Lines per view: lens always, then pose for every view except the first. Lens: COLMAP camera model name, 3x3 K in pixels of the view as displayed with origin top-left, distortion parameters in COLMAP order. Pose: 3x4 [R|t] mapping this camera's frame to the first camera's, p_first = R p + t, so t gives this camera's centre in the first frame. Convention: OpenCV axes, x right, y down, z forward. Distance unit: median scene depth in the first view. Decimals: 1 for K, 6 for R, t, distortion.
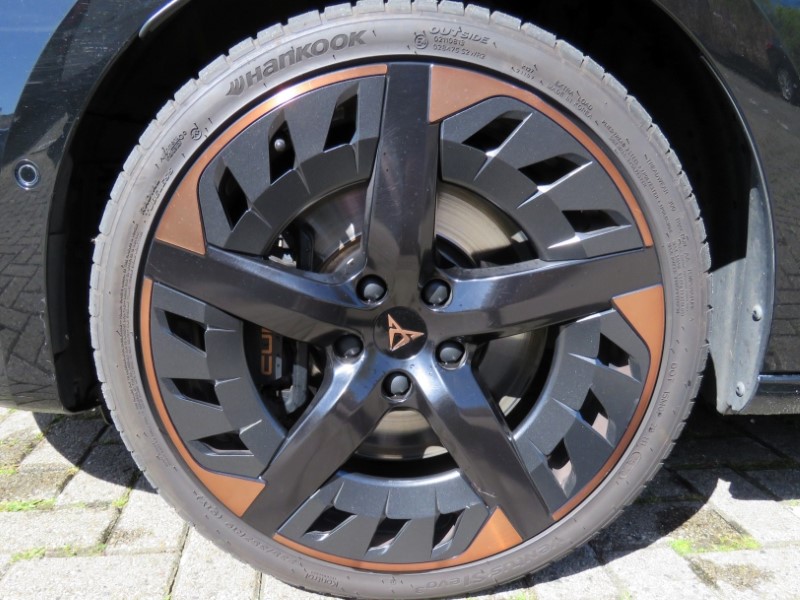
lens RADIAL K [[521.5, 0, 394.5], [0, 521.5, 301.8], [0, 0, 1]] dist [-0.002483, 0.001065]
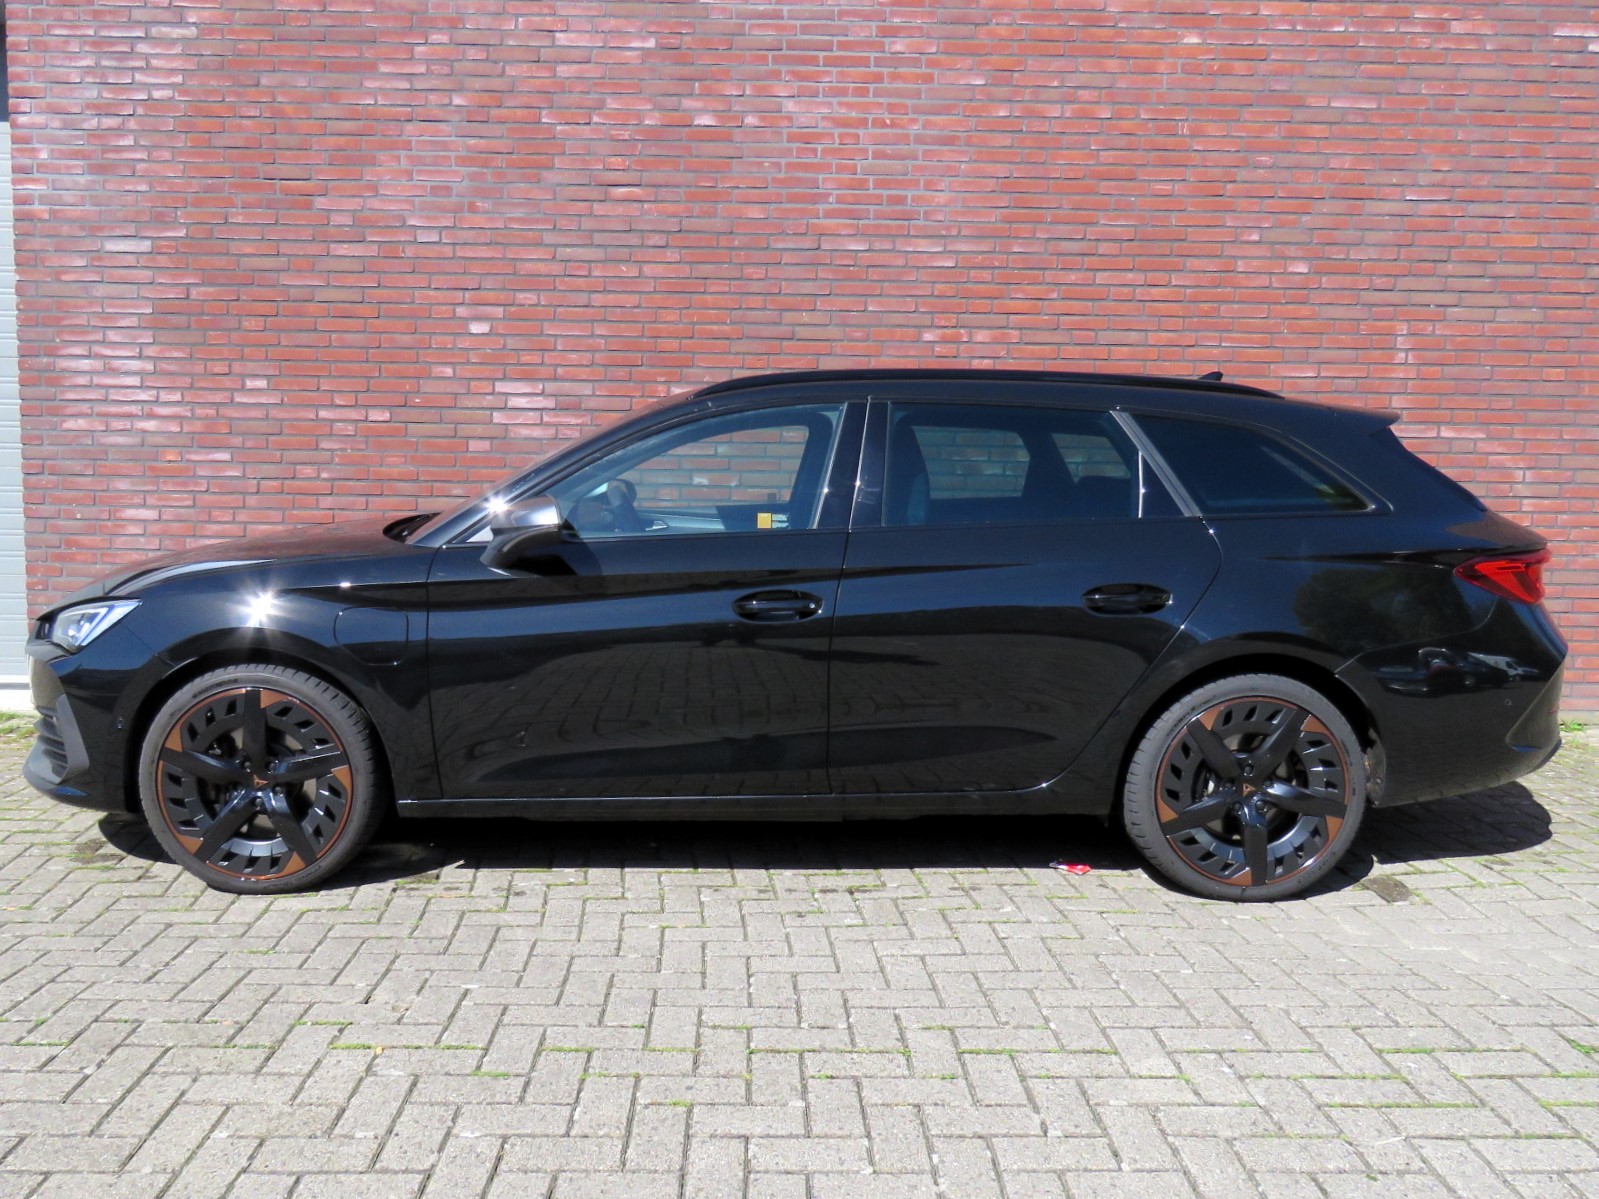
lens RADIAL K [[1144.3, 0, 806.8], [0, 1144.3, 587.3], [0, 0, 1]] dist [-0.007510, 0.009823]
pose [[0.999765, 0.015373, -0.015302, 2.823348], [-0.016710, 0.995664, -0.091504, -0.430285], [0.013829, 0.091739, 0.995687, -4.724985]]
